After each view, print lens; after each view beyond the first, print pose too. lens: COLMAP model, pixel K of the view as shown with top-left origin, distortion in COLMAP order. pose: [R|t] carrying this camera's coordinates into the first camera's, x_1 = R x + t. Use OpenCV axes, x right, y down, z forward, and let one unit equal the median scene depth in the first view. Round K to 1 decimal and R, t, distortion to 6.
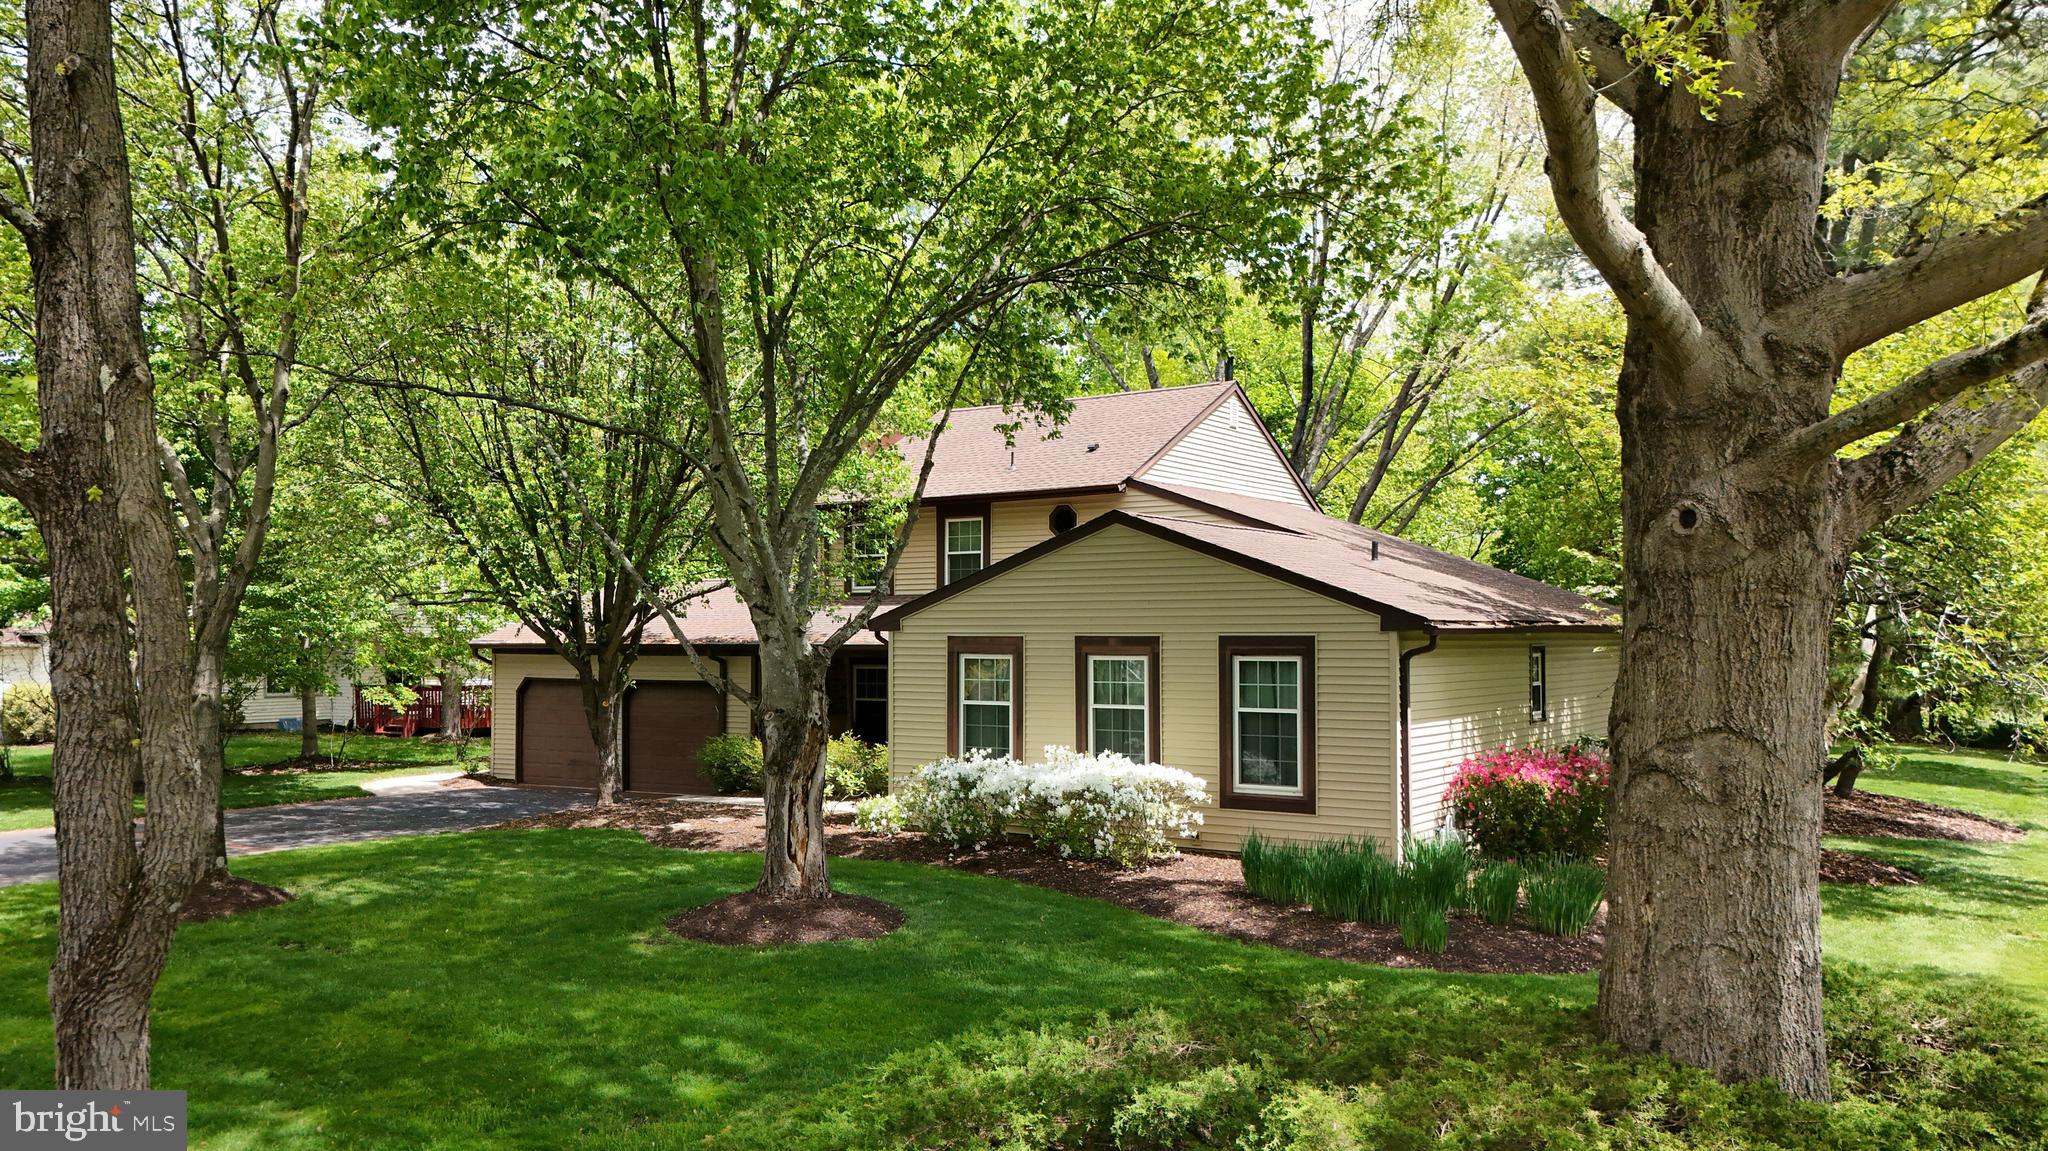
lens RADIAL K [[1648.3, 0, 1024.0], [0, 1648.3, 575.5], [0, 0, 1]] dist [-0.007489, -0.001519]
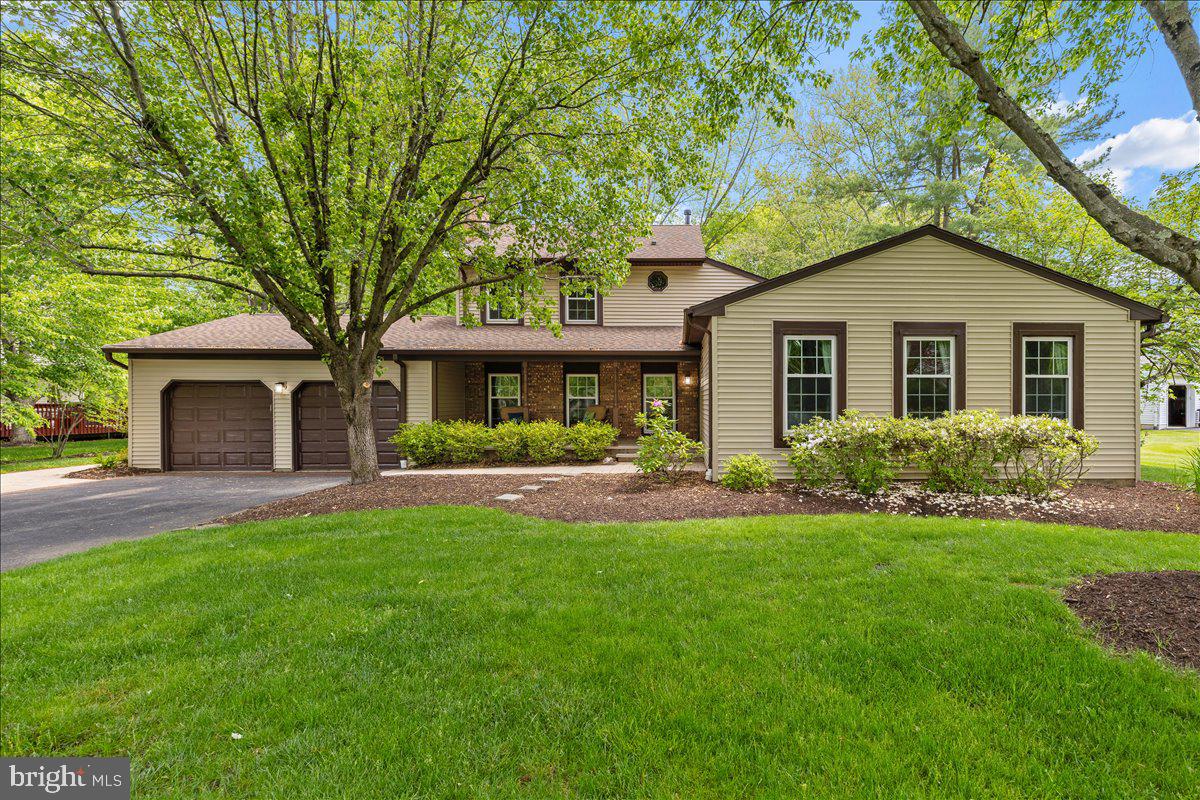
lens RADIAL K [[537.2, 0, 601.0], [0, 537.2, 398.5], [0, 0, 1]] dist [0.000621, 0.000114]
pose [[0.830870, 0.002836, 0.556460, -0.394120], [-0.019577, 0.999517, 0.024138, 0.091770], [-0.556122, -0.030949, 0.830524, 0.791296]]
